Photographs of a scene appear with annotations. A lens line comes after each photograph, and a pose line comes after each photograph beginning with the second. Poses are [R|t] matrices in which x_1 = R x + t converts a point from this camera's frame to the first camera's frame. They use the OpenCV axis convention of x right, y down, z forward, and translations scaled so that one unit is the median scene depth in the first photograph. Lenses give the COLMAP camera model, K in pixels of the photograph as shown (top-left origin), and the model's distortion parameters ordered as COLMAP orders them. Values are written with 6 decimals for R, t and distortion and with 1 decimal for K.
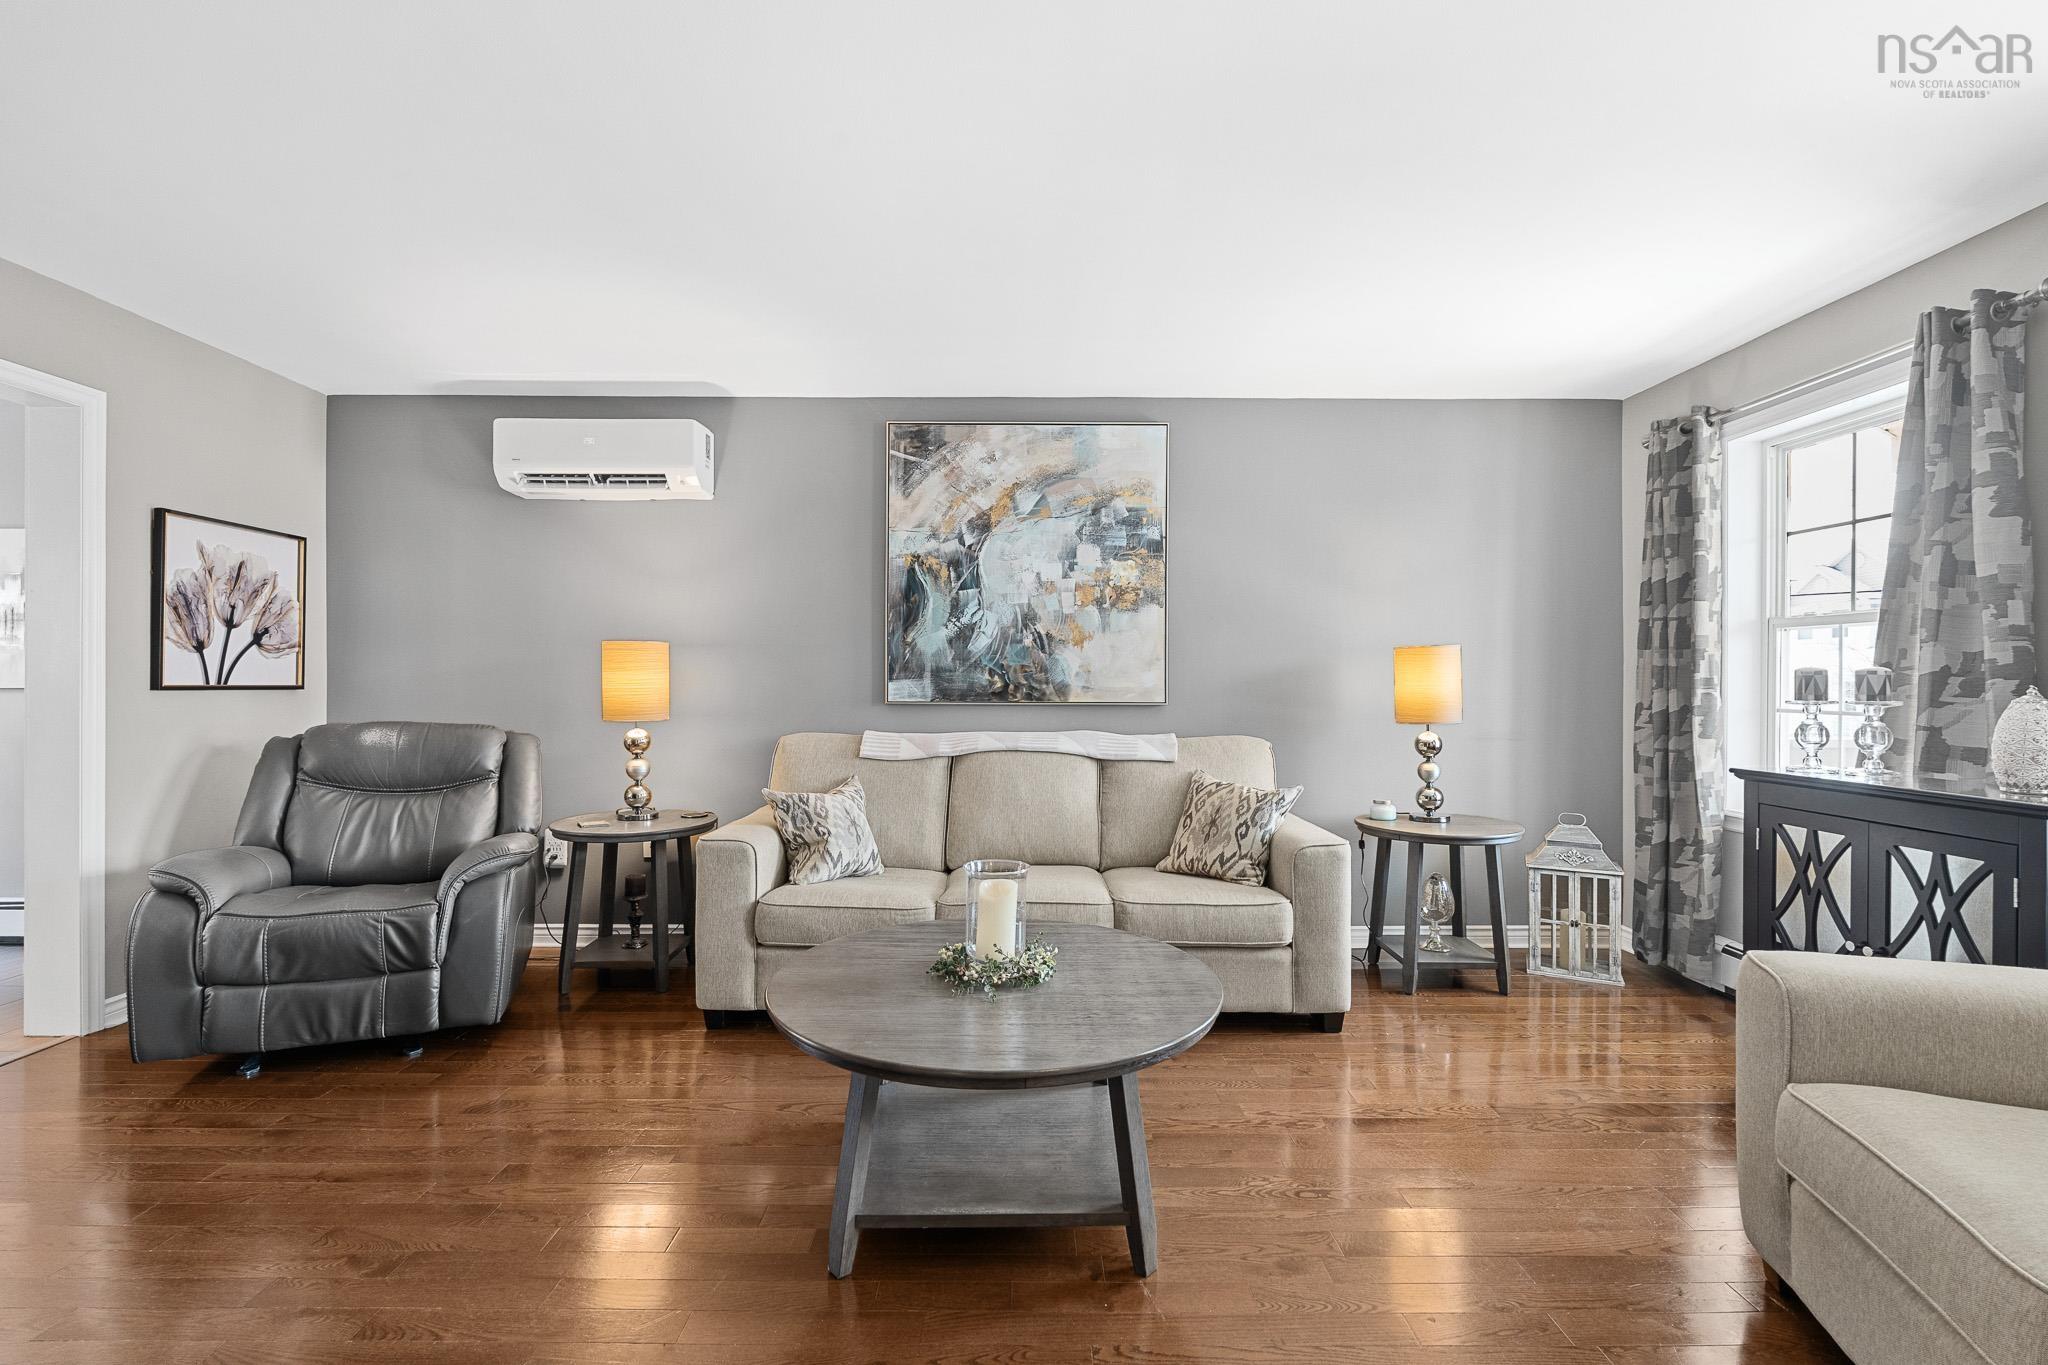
lens RADIAL K [[893.3, 0, 1024.0], [0, 893.3, 682.5], [0, 0, 1]] dist [-0.000585, 0.000340]
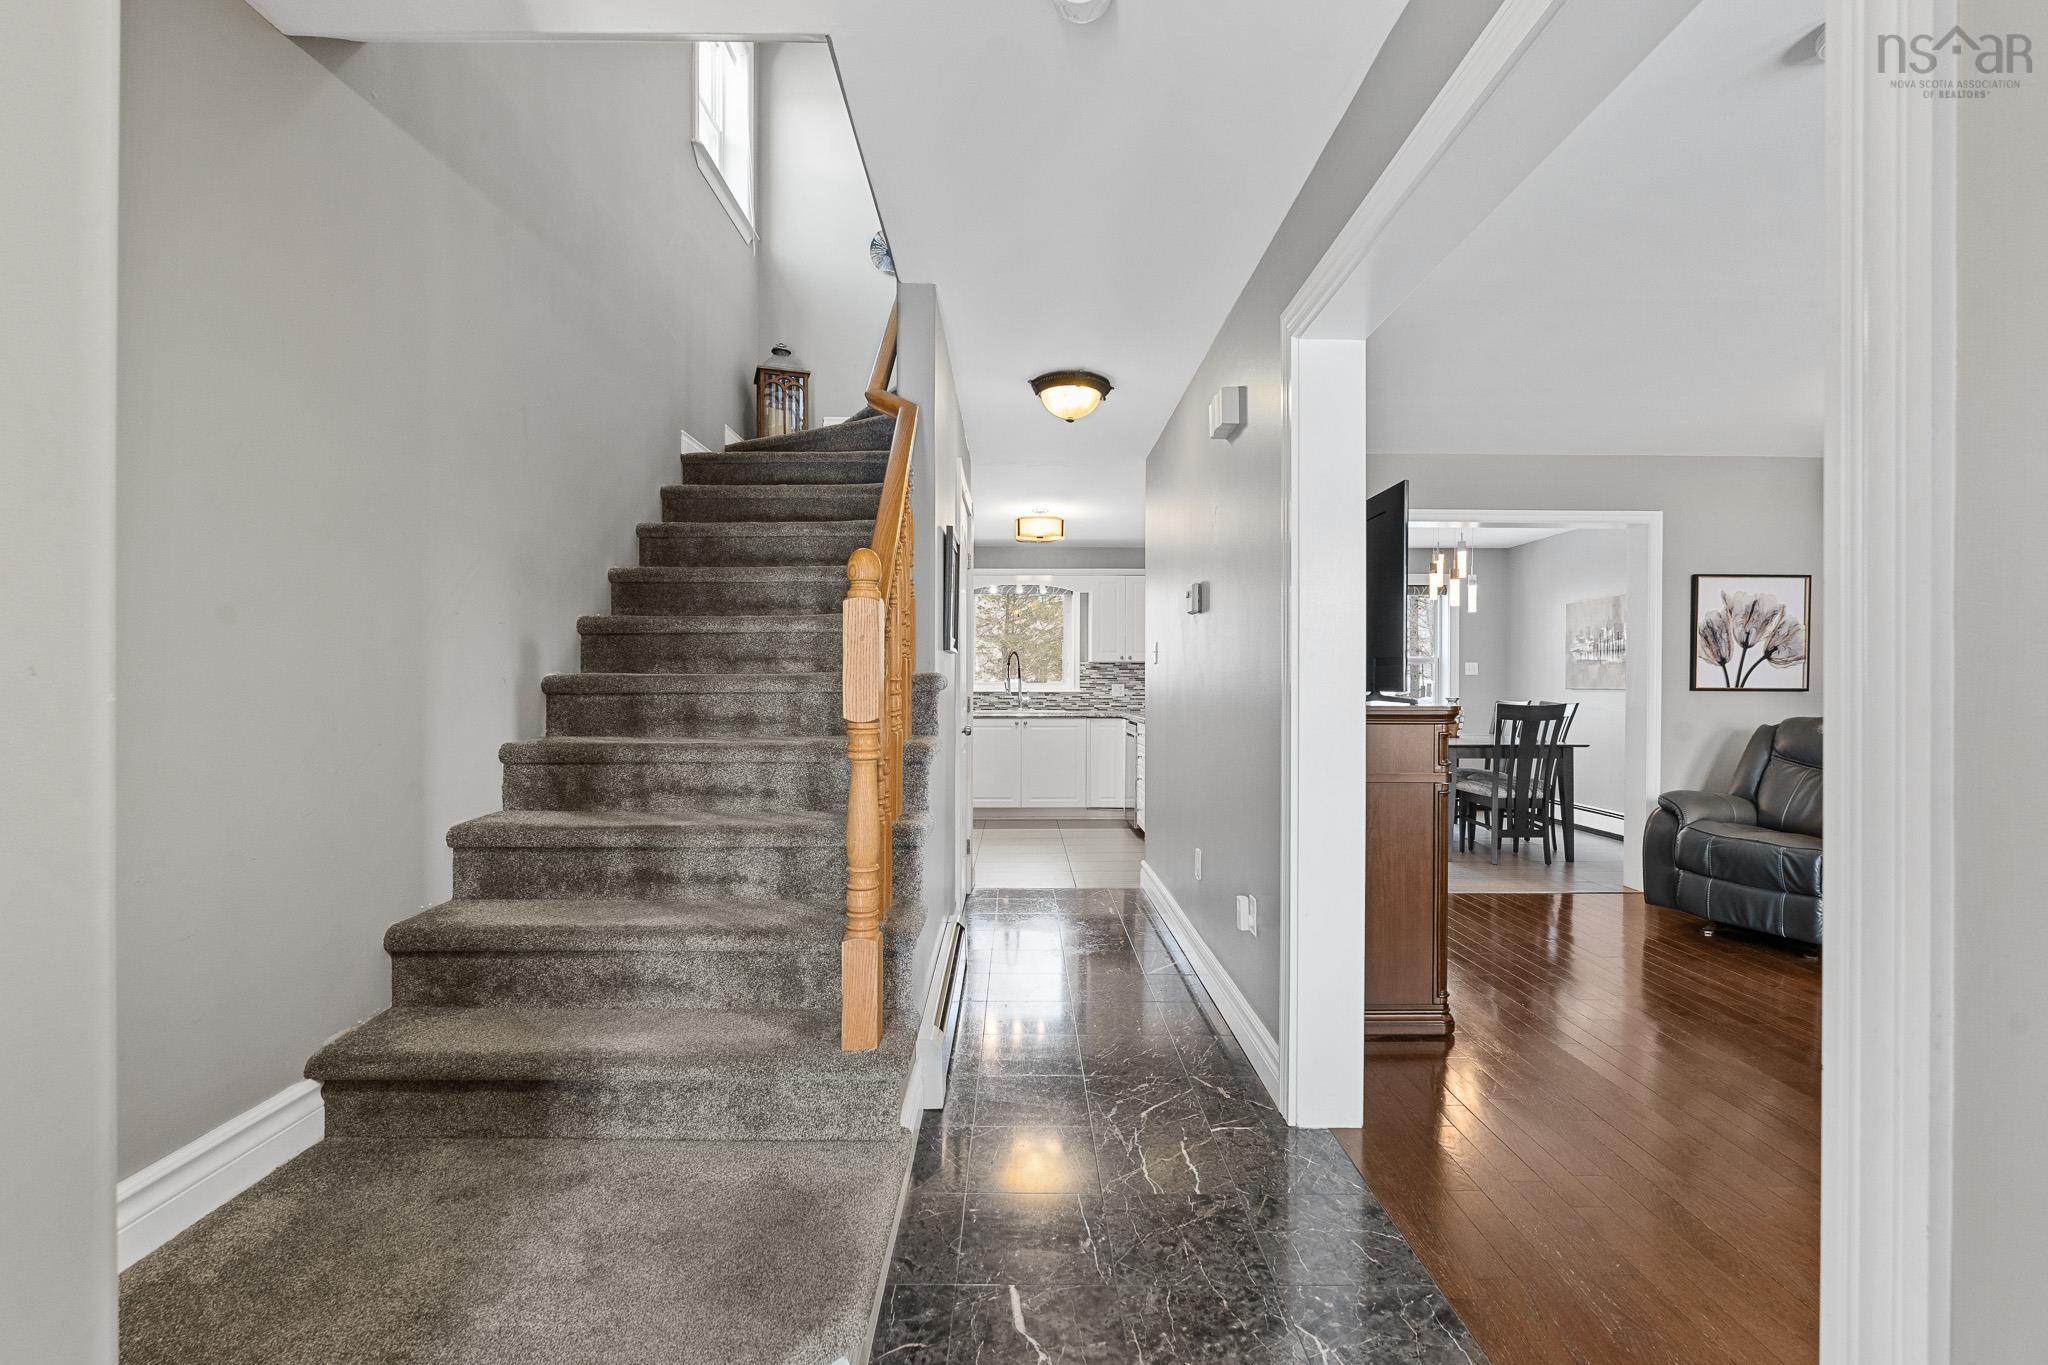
lens RADIAL K [[919.1, 0, 1020.3], [0, 919.1, 691.4], [0, 0, 1]] dist [0.001329, 0.000324]
pose [[0.008253, 0.007467, -0.999938, 0.601960], [-0.002028, 0.999970, 0.007450, -0.000051], [0.999964, 0.001966, 0.008268, -0.184584]]
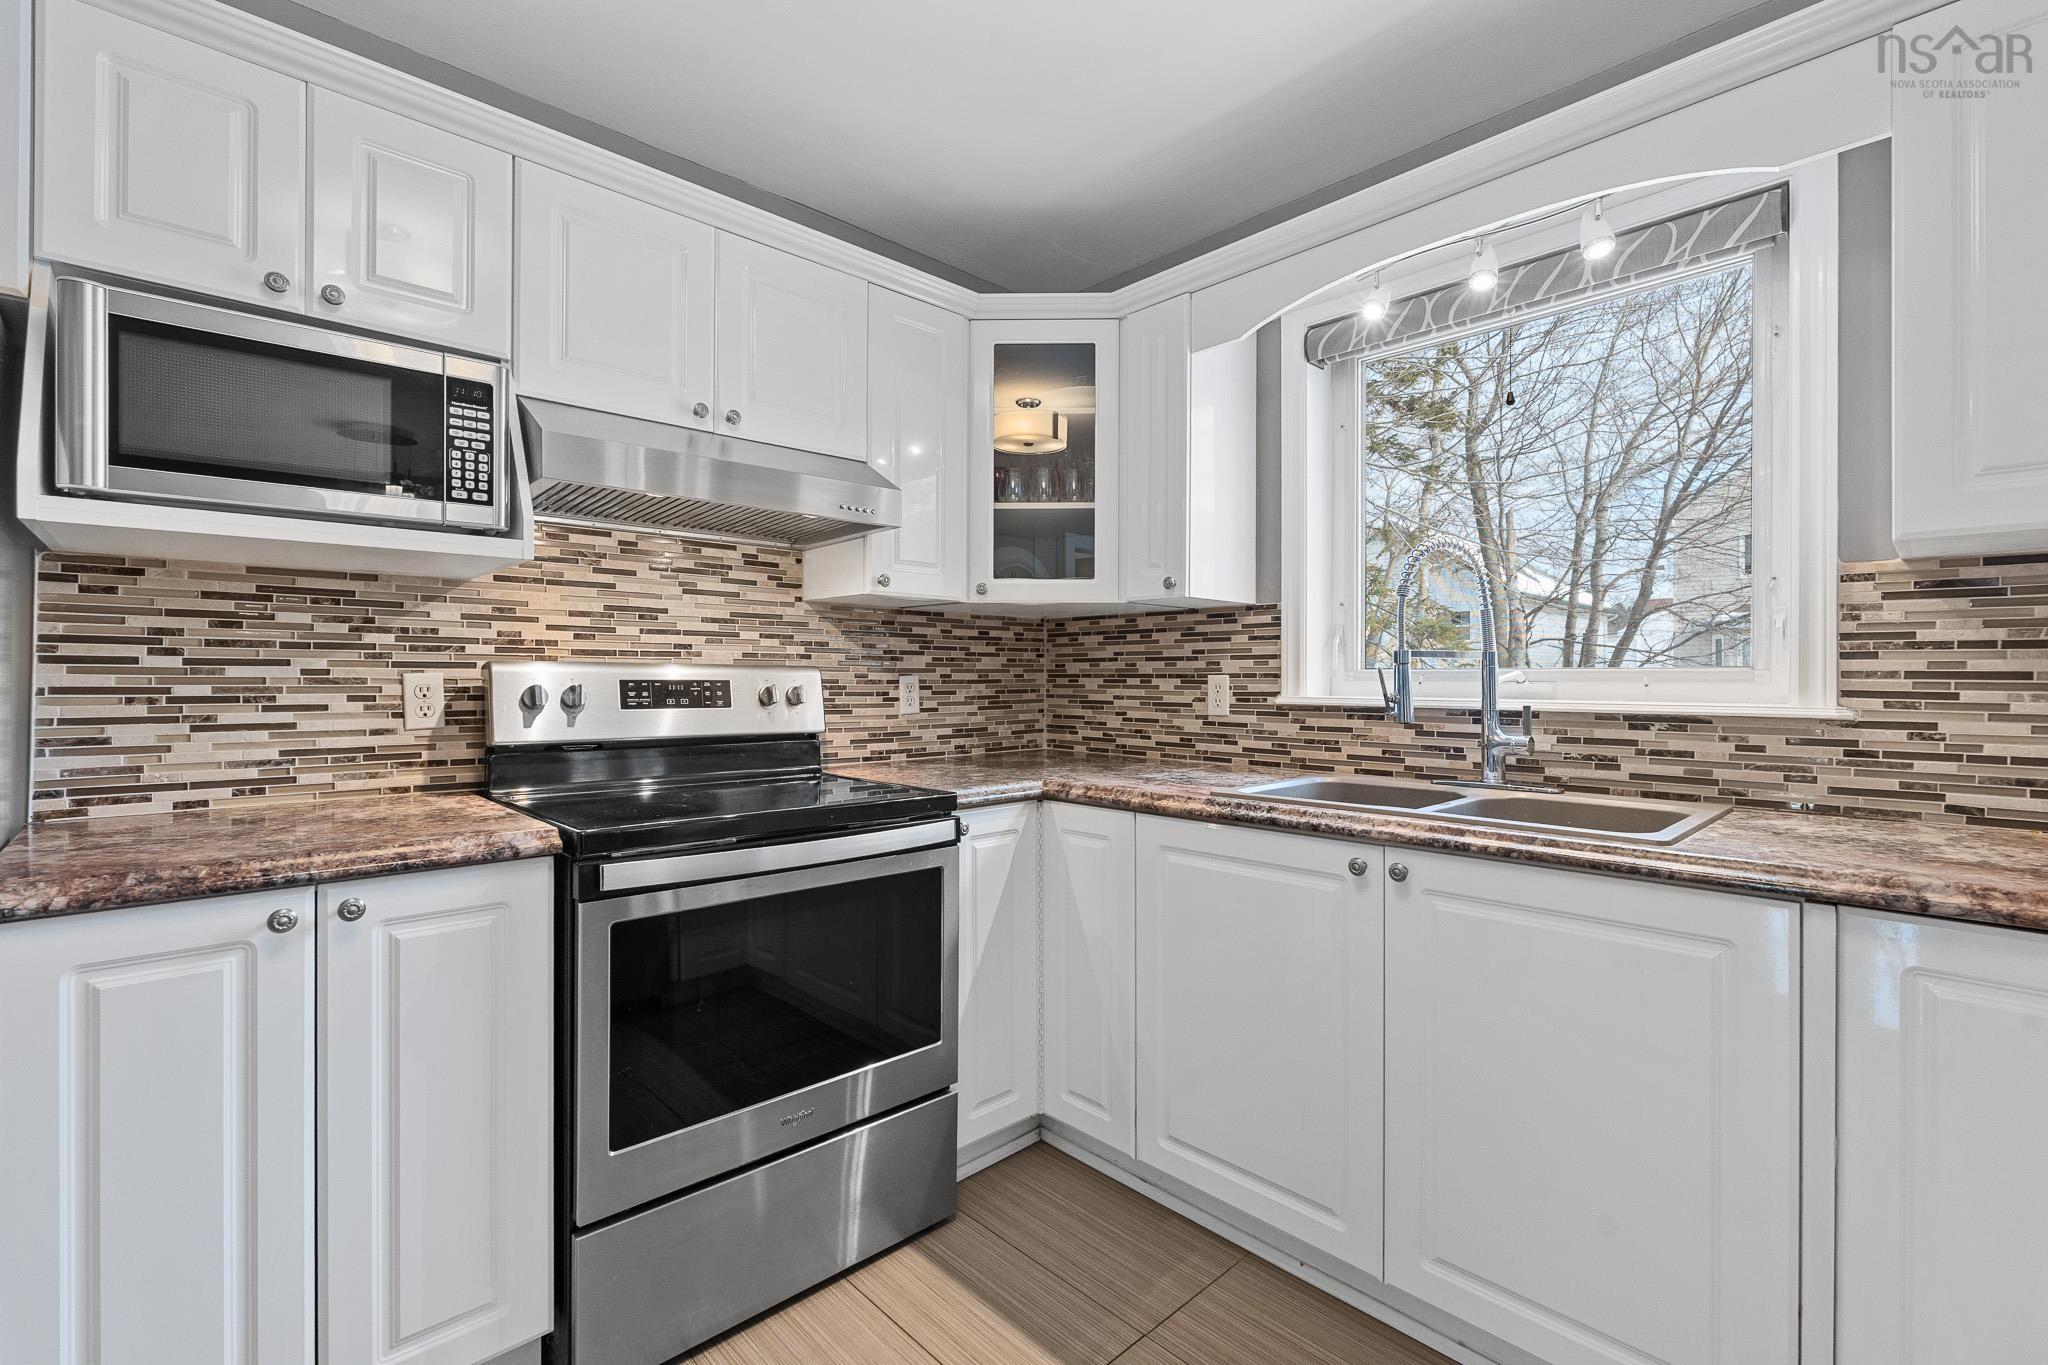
lens RADIAL K [[901.9, 0, 1029.2], [0, 901.9, 676.9], [0, 0, 1]] dist [-0.002514, 0.000280]
pose [[-0.724111, -0.001366, -0.689682, -1.291290], [-0.001795, 0.999998, -0.000096, -0.000825], [0.689681, 0.001169, -0.724112, 0.050492]]
